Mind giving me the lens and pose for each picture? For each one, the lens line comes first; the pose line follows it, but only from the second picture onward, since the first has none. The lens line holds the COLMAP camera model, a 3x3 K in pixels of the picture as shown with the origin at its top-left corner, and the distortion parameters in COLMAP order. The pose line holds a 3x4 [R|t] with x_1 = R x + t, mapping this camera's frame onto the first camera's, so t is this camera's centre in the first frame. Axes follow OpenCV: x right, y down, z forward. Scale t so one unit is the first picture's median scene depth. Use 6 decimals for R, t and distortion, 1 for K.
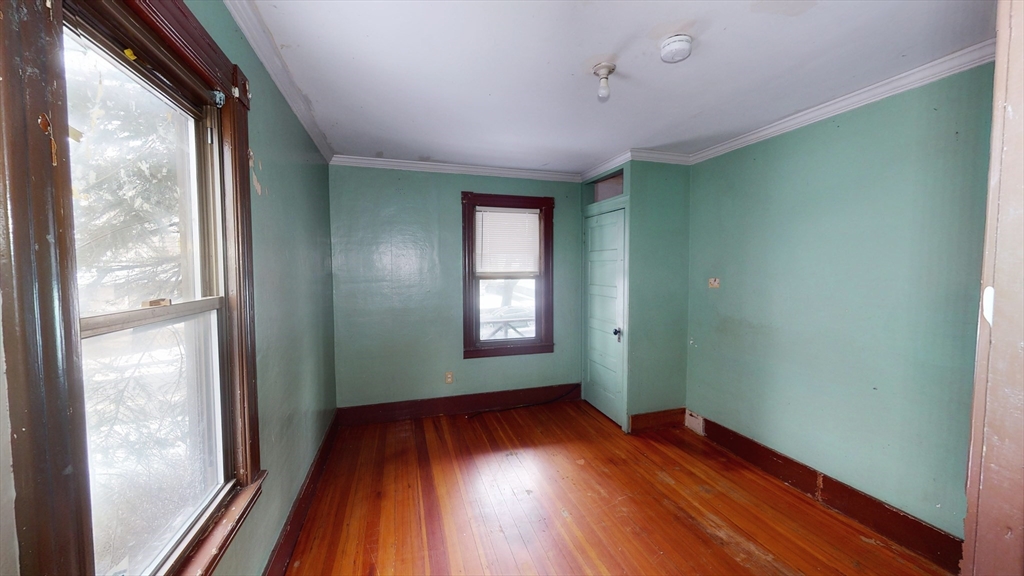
lens RADIAL K [[372.1, 0, 504.2], [0, 372.1, 269.9], [0, 0, 1]] dist [-0.000658, -0.000203]
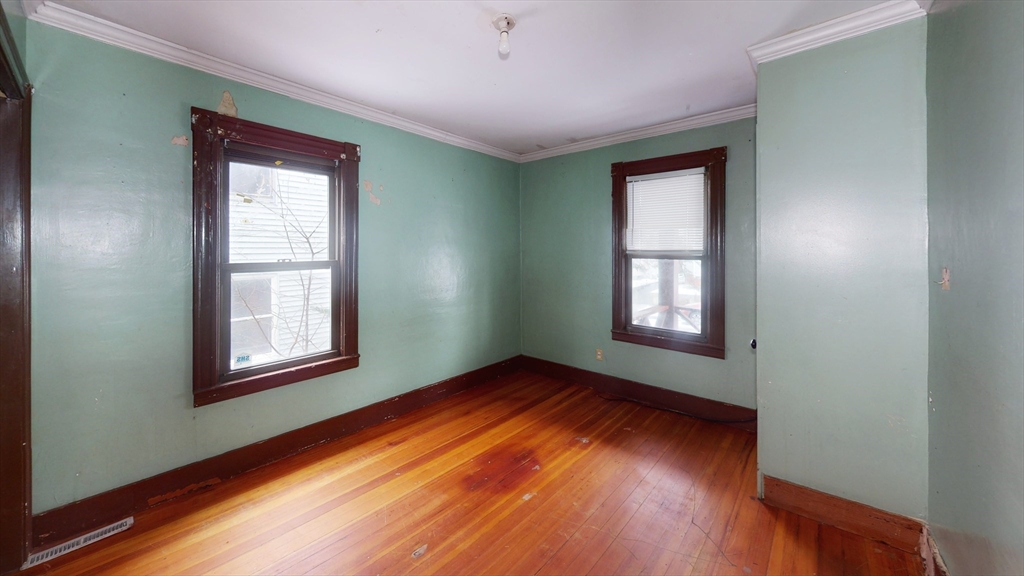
lens RADIAL K [[372.1, 0, 504.2], [0, 372.1, 269.9], [0, 0, 1]] dist [-0.000658, -0.000203]
pose [[0.542237, 0.052979, -0.838553, 0.536836], [0.003729, 0.997849, 0.065454, -0.005355], [0.840217, -0.038618, 0.540873, 0.248147]]
